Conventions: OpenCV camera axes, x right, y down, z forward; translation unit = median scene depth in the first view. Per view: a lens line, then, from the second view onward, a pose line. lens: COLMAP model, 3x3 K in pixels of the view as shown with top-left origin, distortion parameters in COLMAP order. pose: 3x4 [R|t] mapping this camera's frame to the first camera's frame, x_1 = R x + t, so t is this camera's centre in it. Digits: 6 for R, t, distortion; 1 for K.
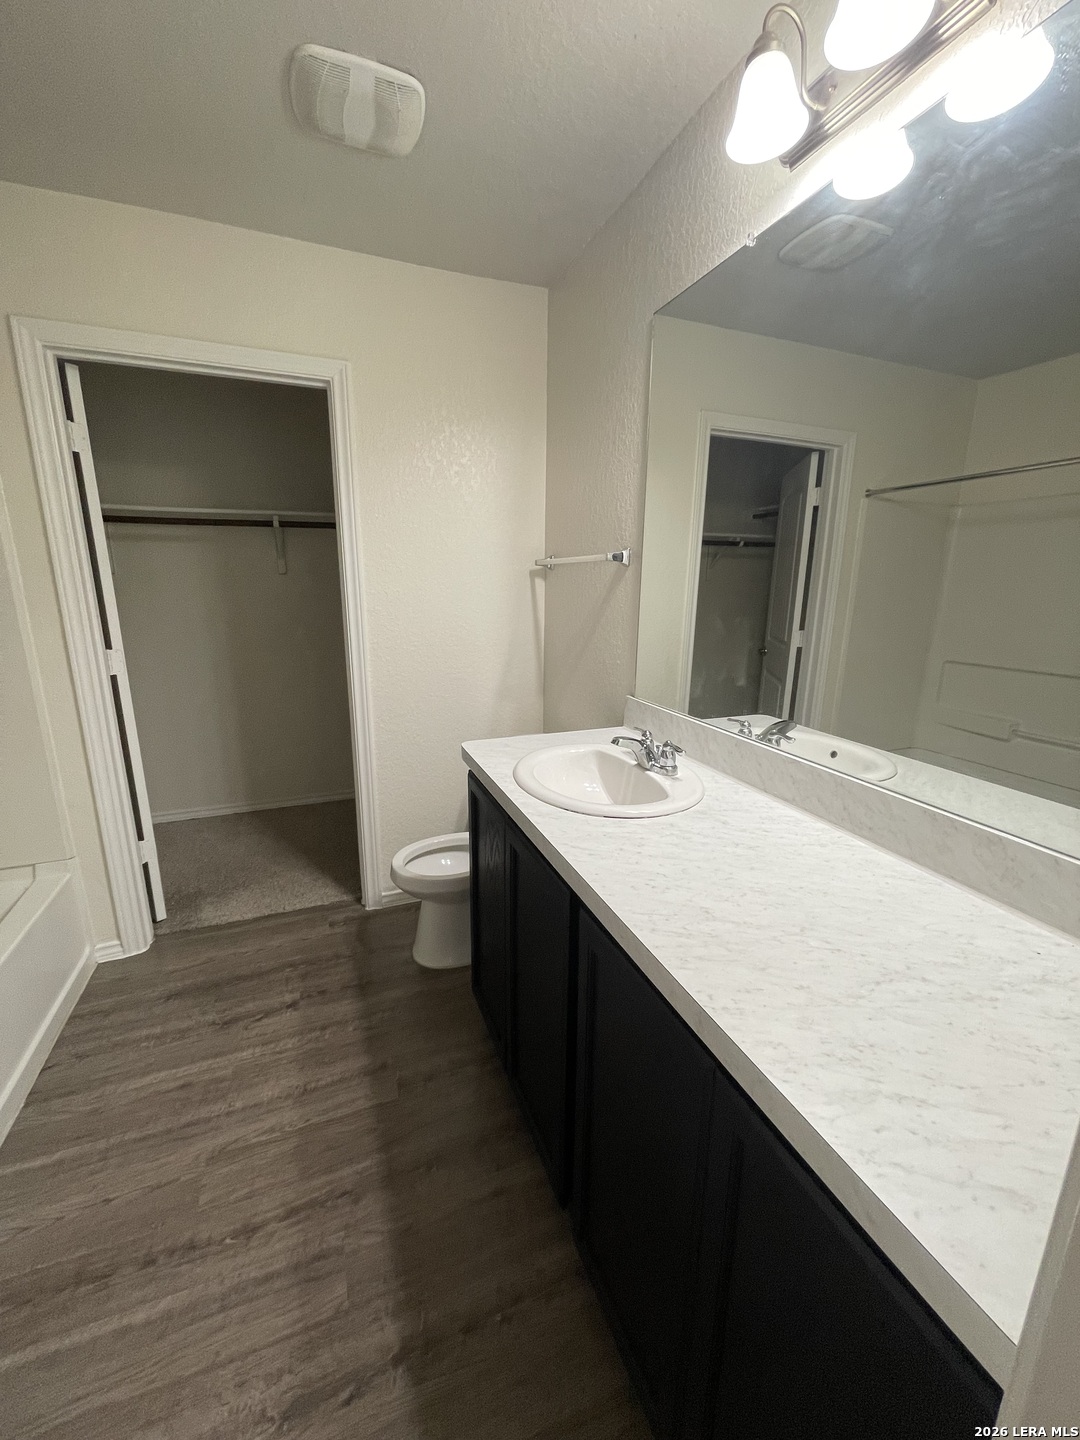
lens RADIAL K [[585.3, 0, 539.5], [0, 585.3, 721.2], [0, 0, 1]] dist [-0.000537, 0.000440]
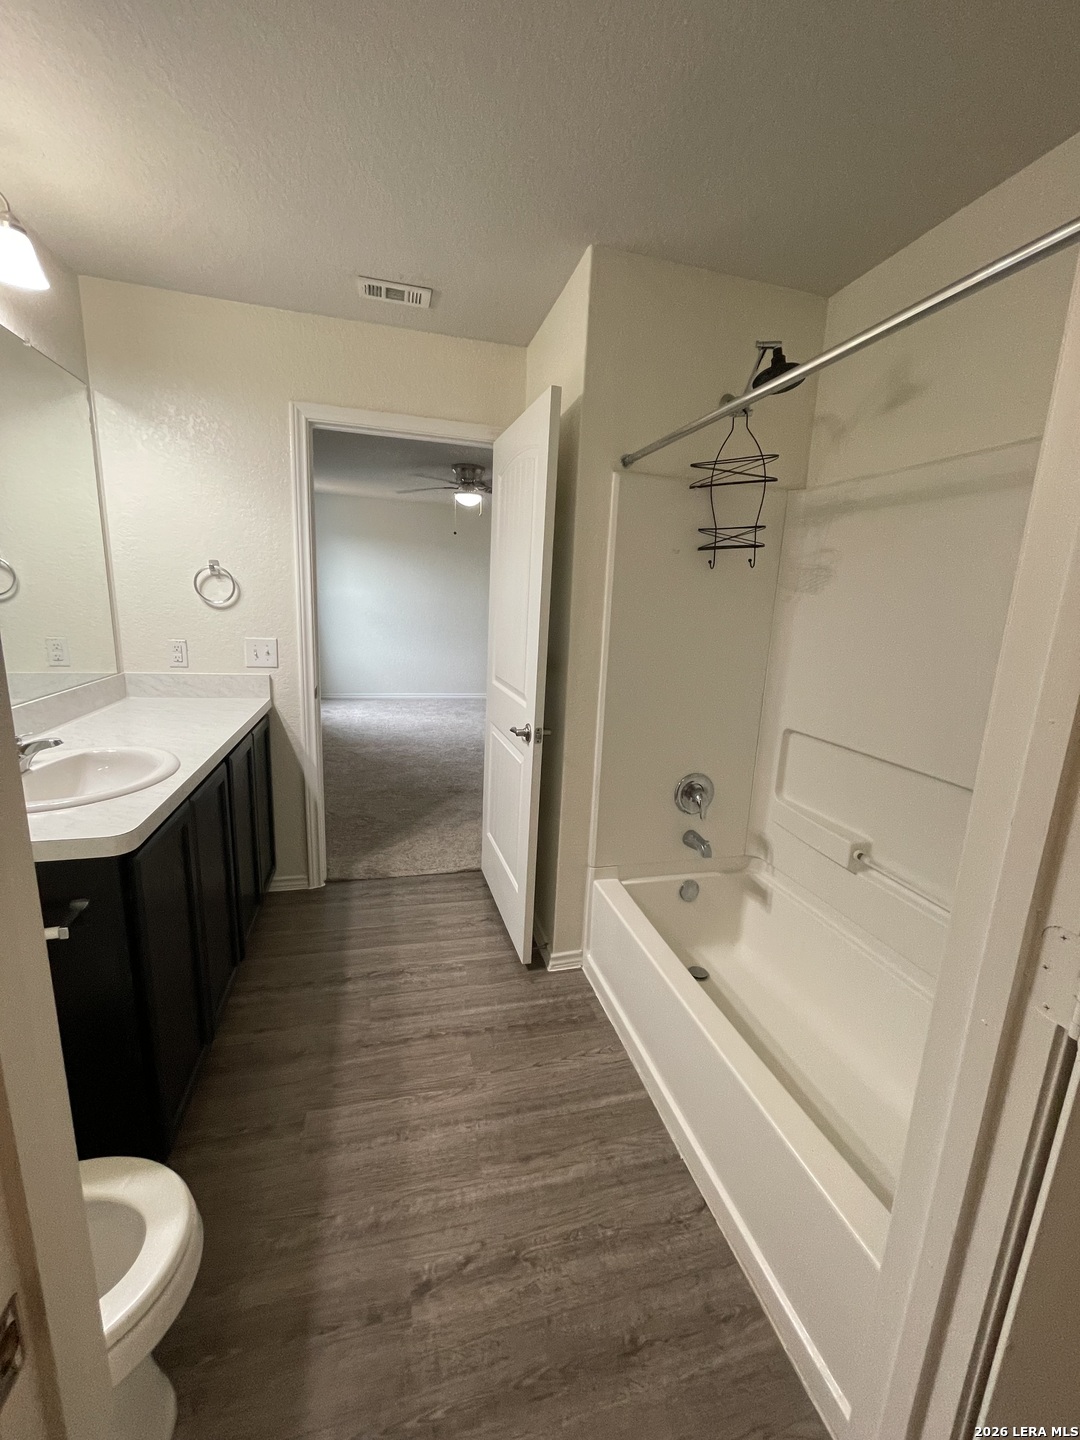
lens RADIAL K [[585.3, 0, 539.0], [0, 585.3, 723.5], [0, 0, 1]] dist [-0.000537, 0.000440]
pose [[-0.991925, -0.078398, 0.099696, -0.687632], [-0.028685, 0.904375, 0.425773, -0.389053], [-0.123542, 0.419475, -0.899321, 1.586712]]
